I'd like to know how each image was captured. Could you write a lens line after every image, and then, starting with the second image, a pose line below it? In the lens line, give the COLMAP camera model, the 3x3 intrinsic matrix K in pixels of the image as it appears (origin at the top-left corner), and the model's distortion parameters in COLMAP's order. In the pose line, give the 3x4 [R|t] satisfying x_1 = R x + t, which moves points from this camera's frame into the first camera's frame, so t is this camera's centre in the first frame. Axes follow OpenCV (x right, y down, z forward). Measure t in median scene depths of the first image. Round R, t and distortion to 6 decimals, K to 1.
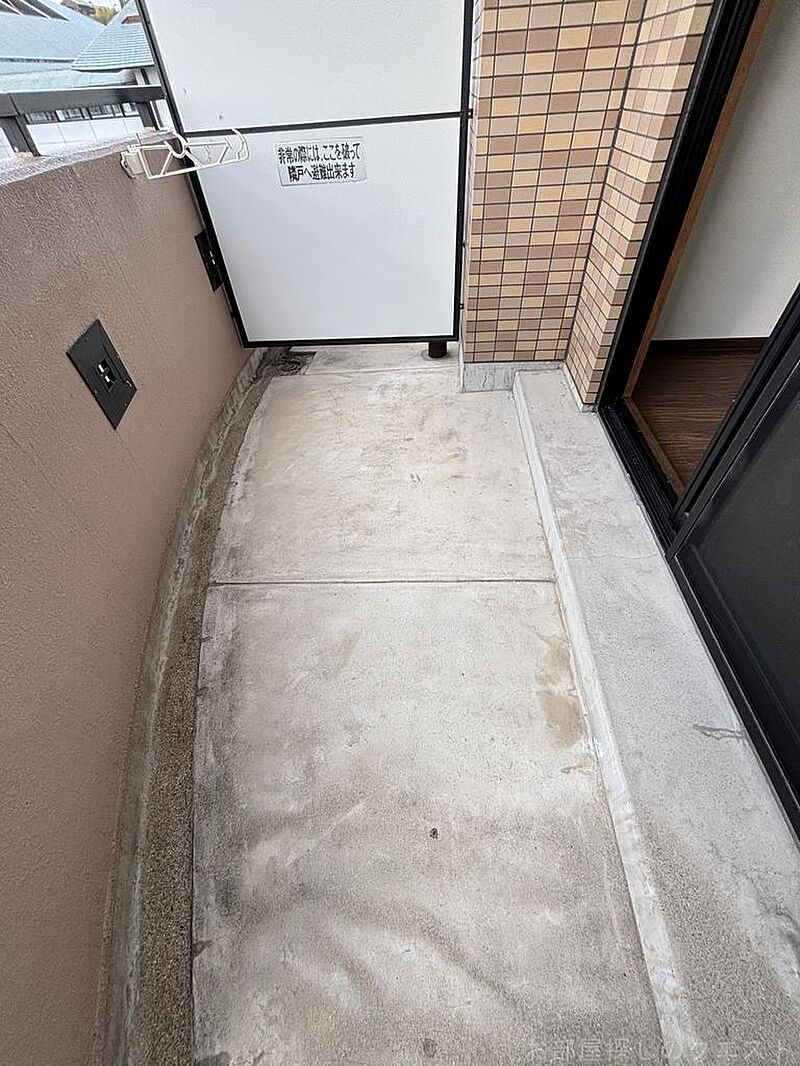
lens RADIAL K [[429.2, 0, 394.9], [0, 429.2, 532.3], [0, 0, 1]] dist [-0.000055, 0.000678]
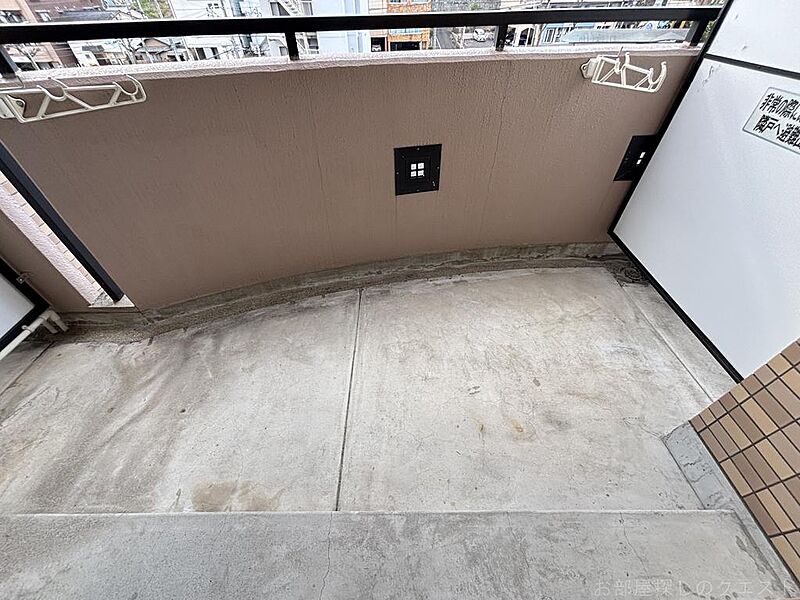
lens RADIAL K [[322.1, 0, 396.6], [0, 322.1, 299.7], [0, 0, 1]] dist [-0.000055, 0.000678]
pose [[0.070213, 0.731588, -0.678121, 0.465200], [-0.719207, 0.508193, 0.473794, -0.546973], [0.691239, 0.454443, 0.561846, 0.385877]]
